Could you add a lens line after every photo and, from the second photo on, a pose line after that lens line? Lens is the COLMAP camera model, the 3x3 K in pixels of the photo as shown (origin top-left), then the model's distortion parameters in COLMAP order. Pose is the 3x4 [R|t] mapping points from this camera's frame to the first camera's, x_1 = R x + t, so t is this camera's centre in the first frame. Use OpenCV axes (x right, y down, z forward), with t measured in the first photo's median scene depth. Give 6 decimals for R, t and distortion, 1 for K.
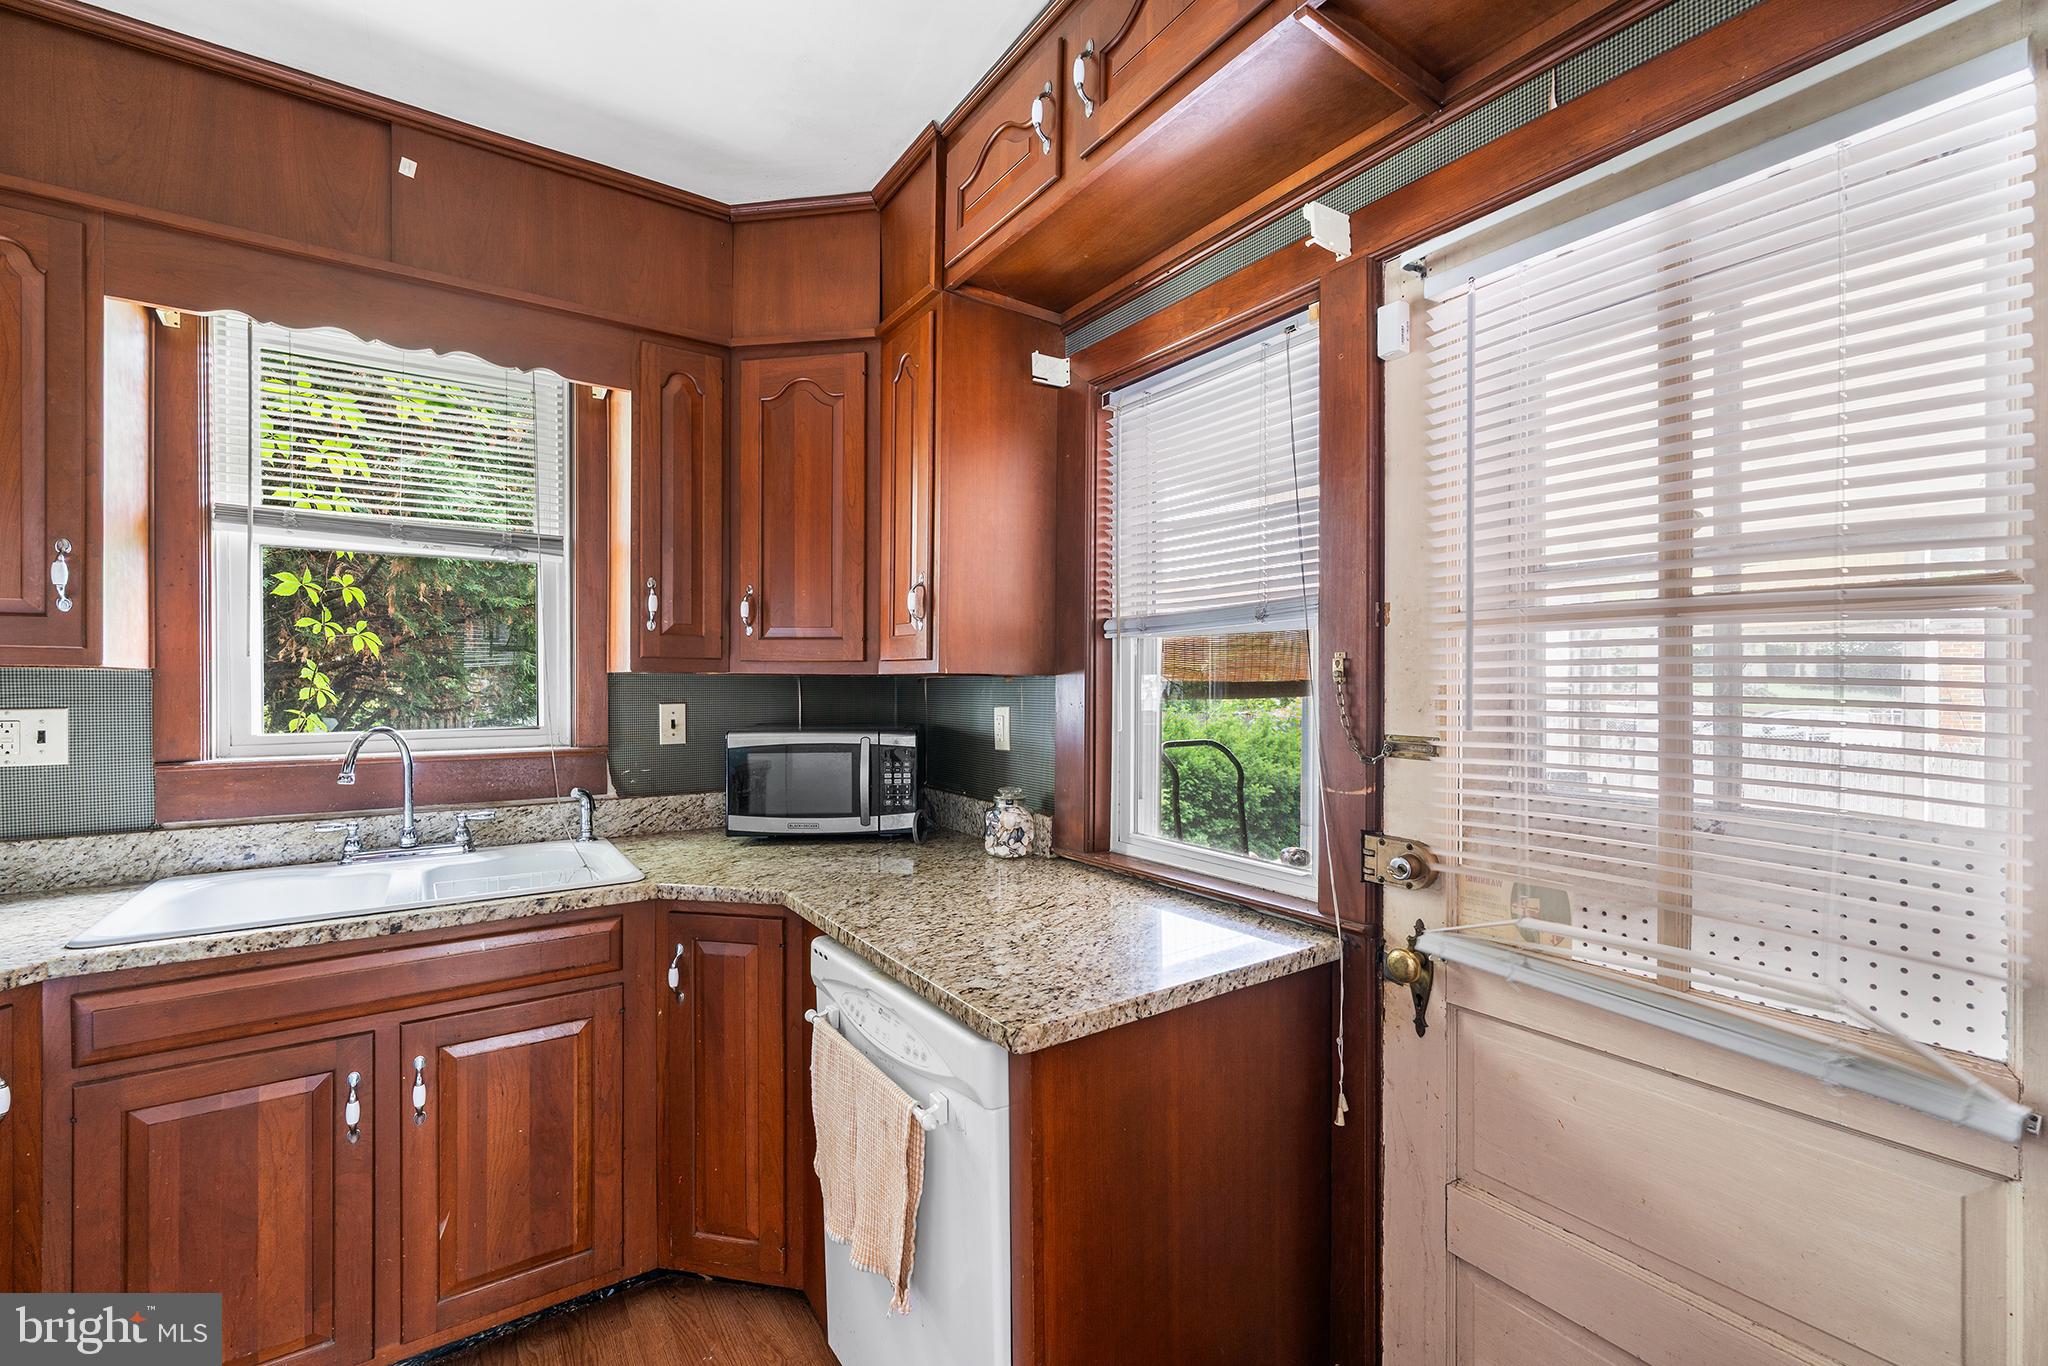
lens RADIAL K [[842.5, 0, 1025.5], [0, 842.5, 683.8], [0, 0, 1]] dist [0.000572, -0.000217]
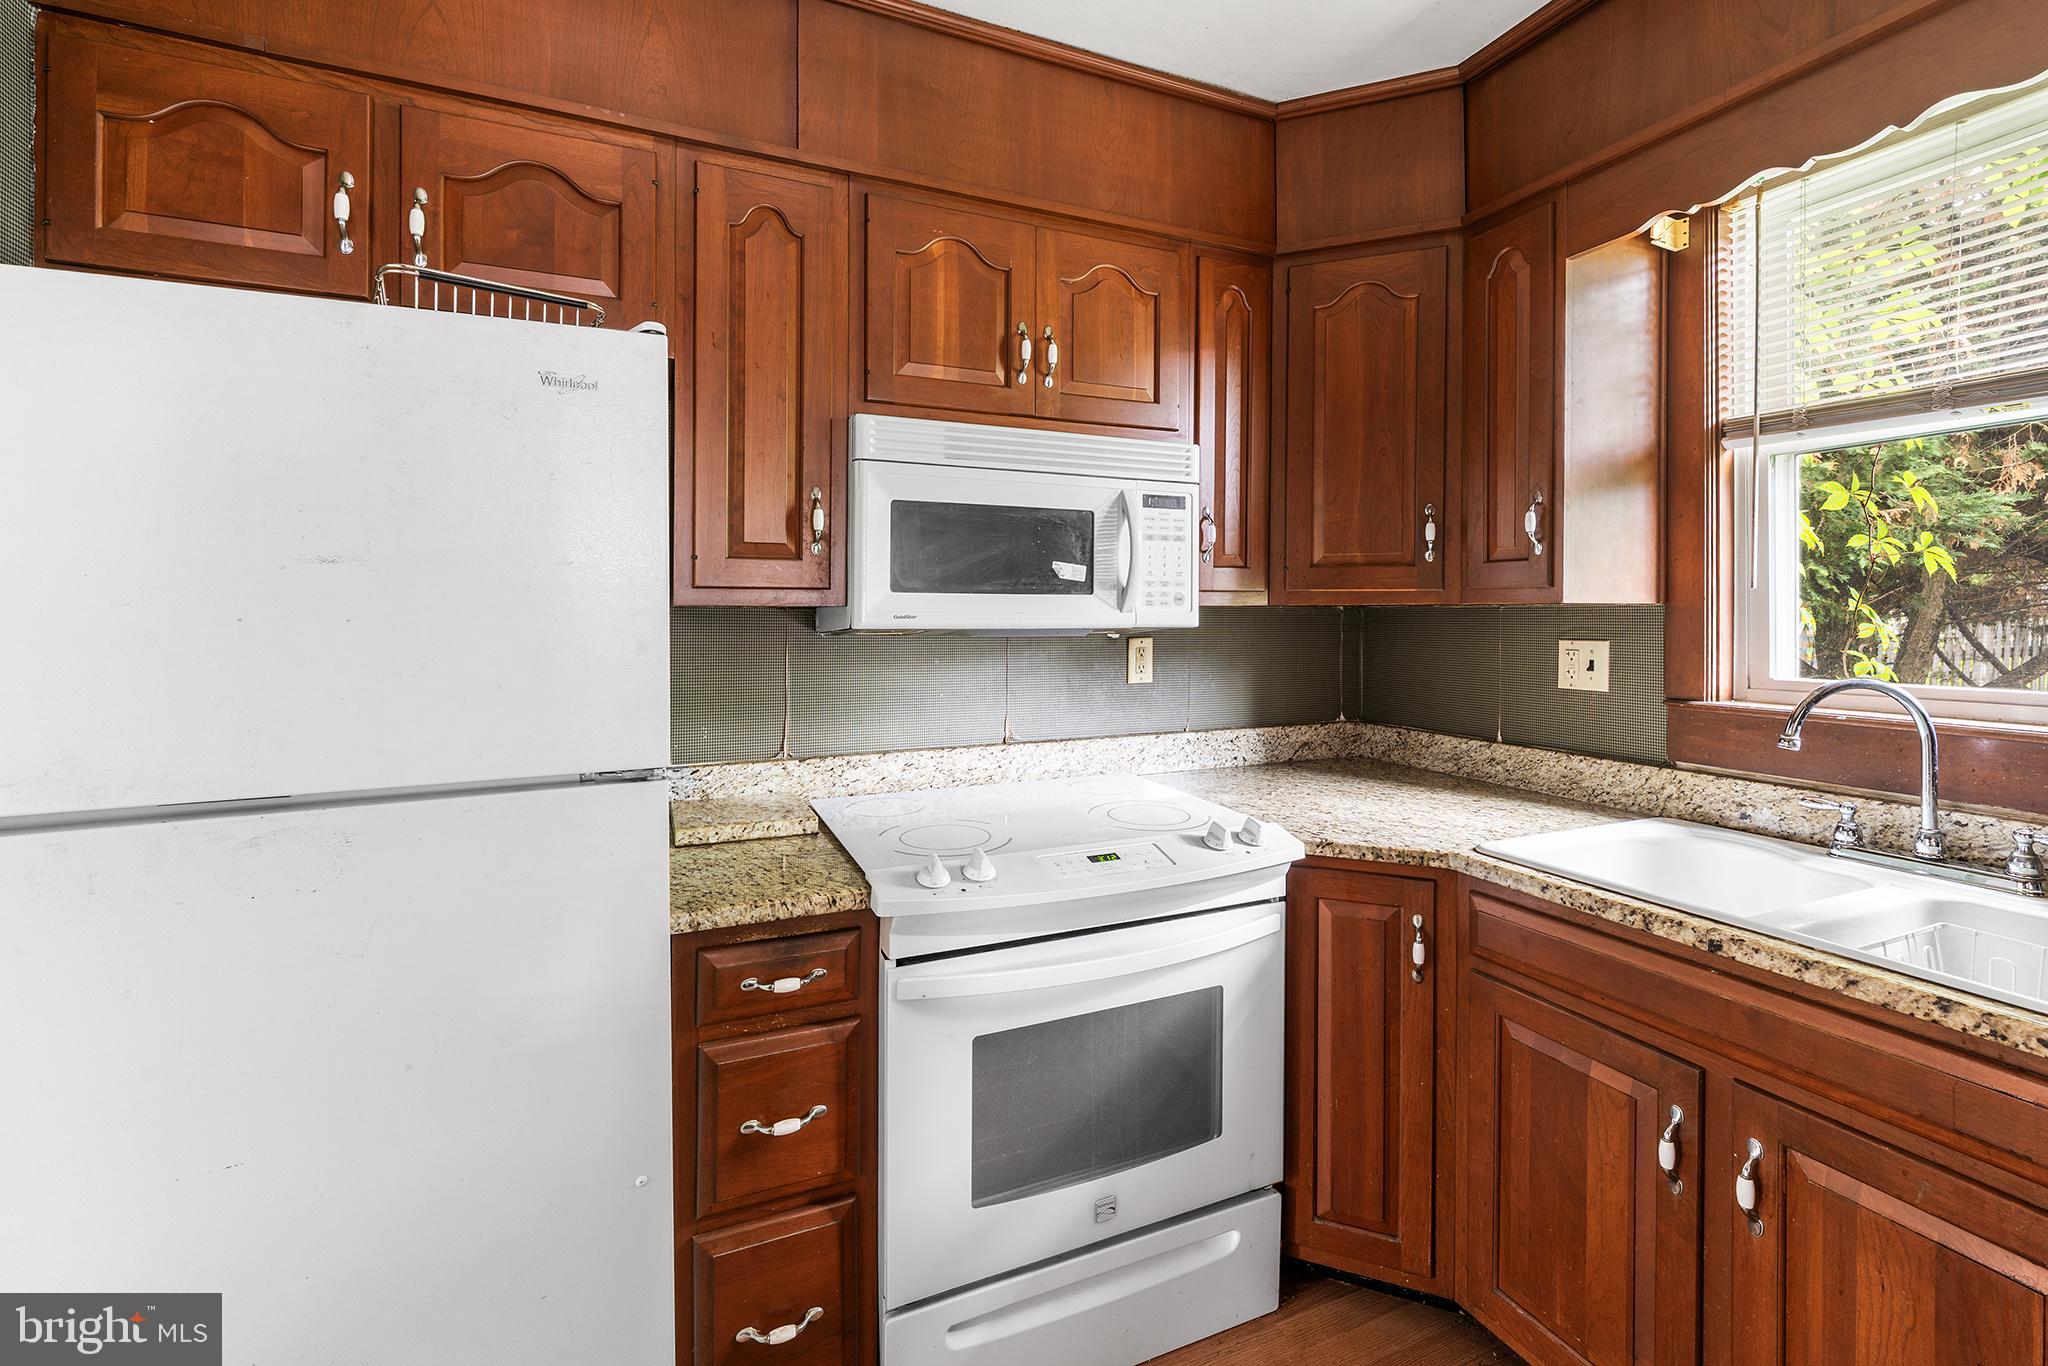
lens RADIAL K [[842.5, 0, 961.1], [0, 842.5, 613.3], [0, 0, 1]] dist [0.000572, -0.000217]
pose [[-0.182841, -0.002488, -0.983139, 0.101750], [0.001435, 0.999995, -0.002797, -0.005255], [0.983141, -0.001923, -0.182837, 0.420841]]
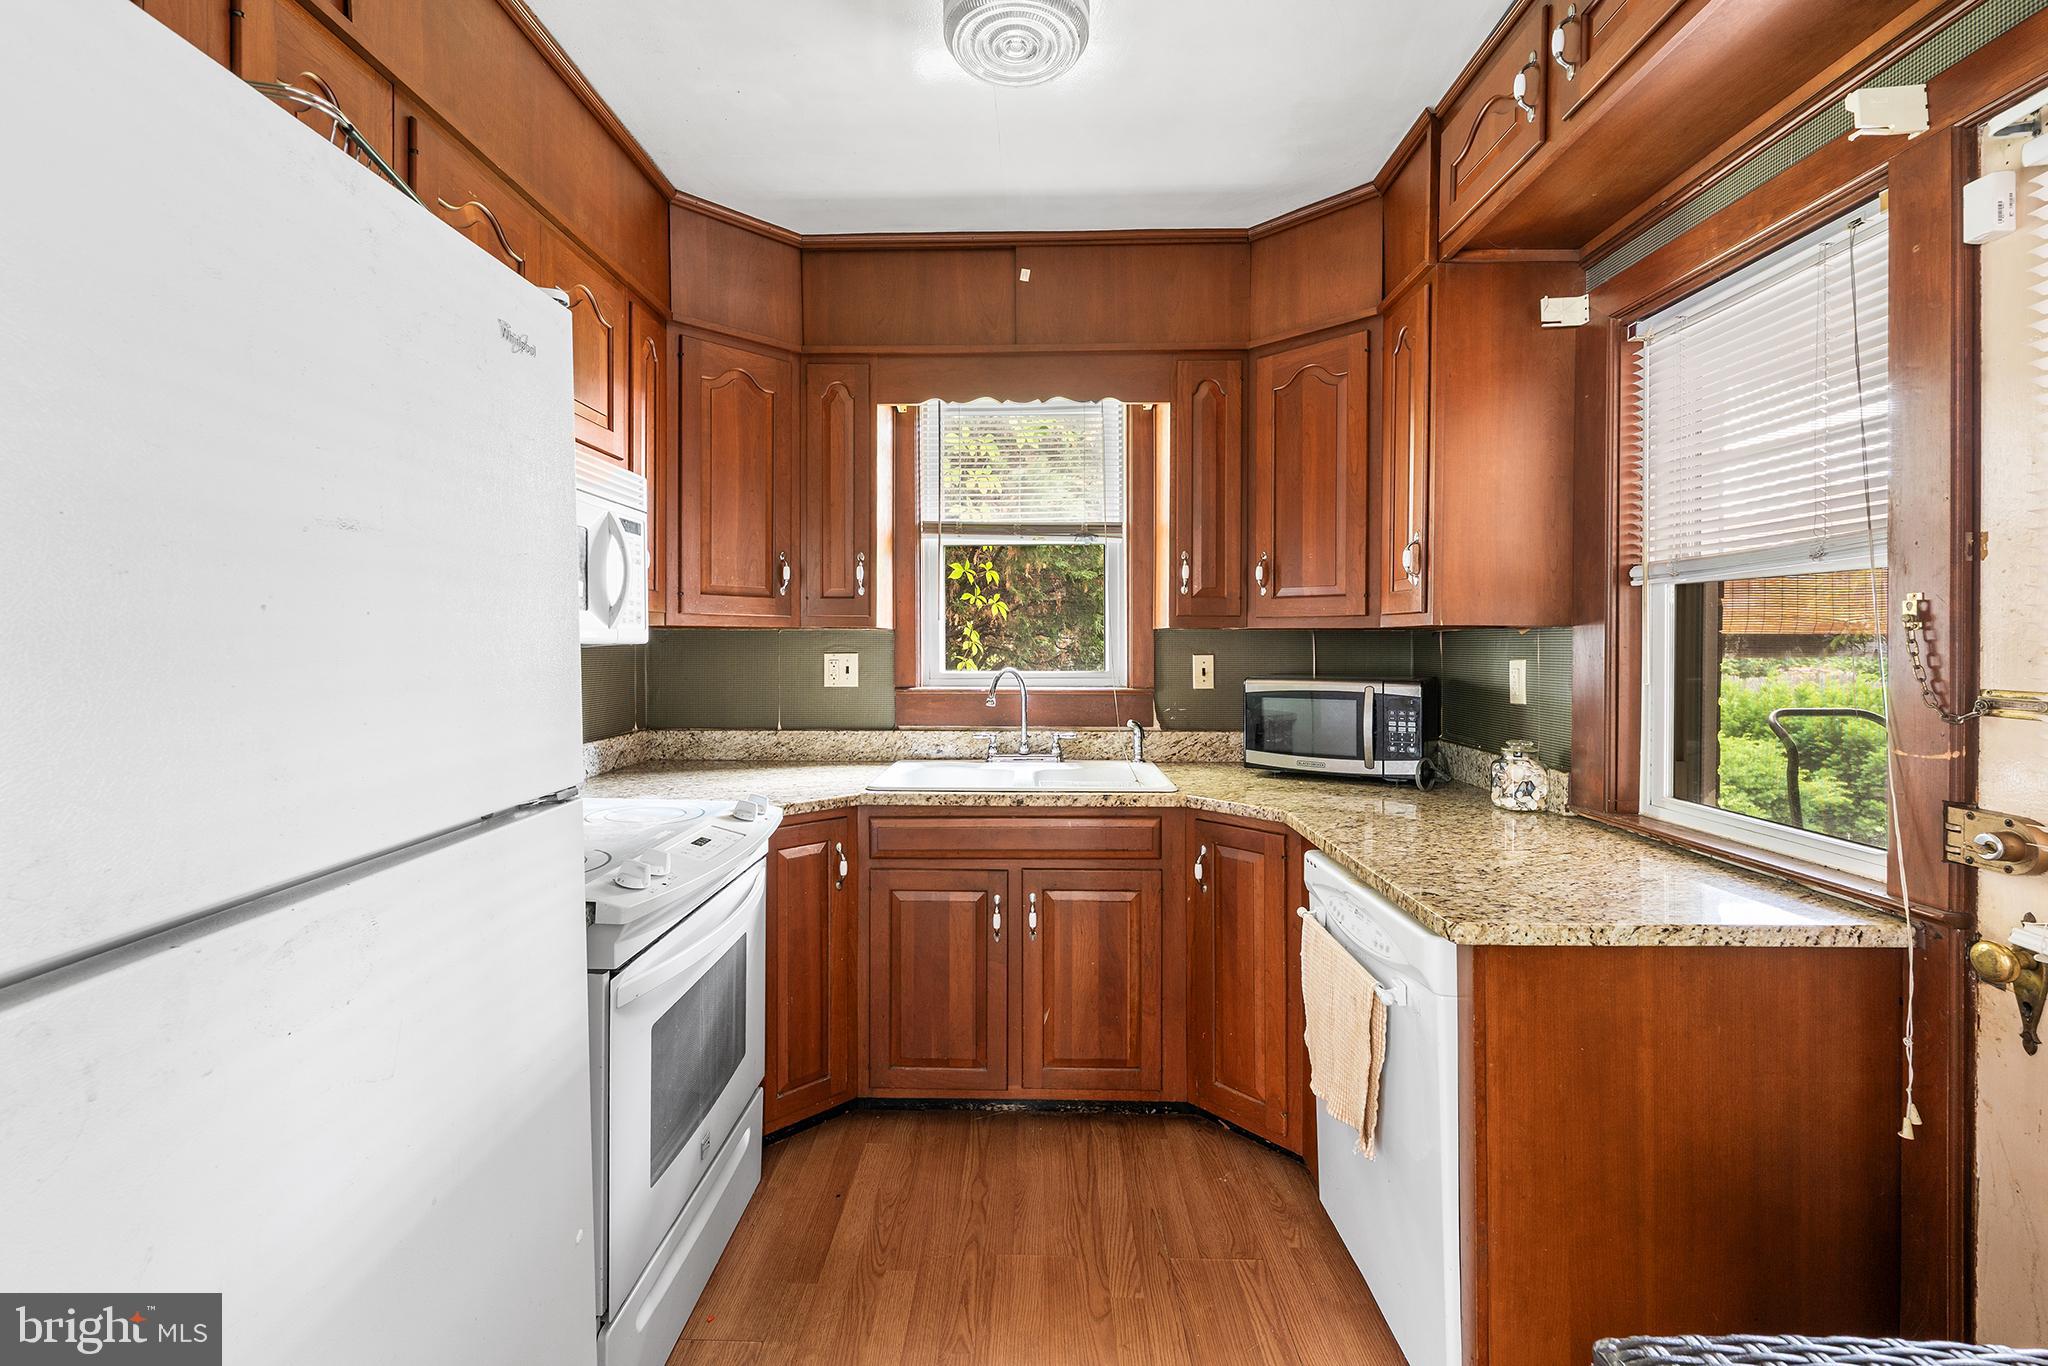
lens RADIAL K [[842.5, 0, 1002.4], [0, 842.5, 642.2], [0, 0, 1]] dist [0.000572, -0.000217]
pose [[0.797398, 0.000041, -0.603454, 0.103411], [-0.000734, 0.999999, -0.000902, 0.009816], [0.603454, 0.001162, 0.797397, -0.170314]]
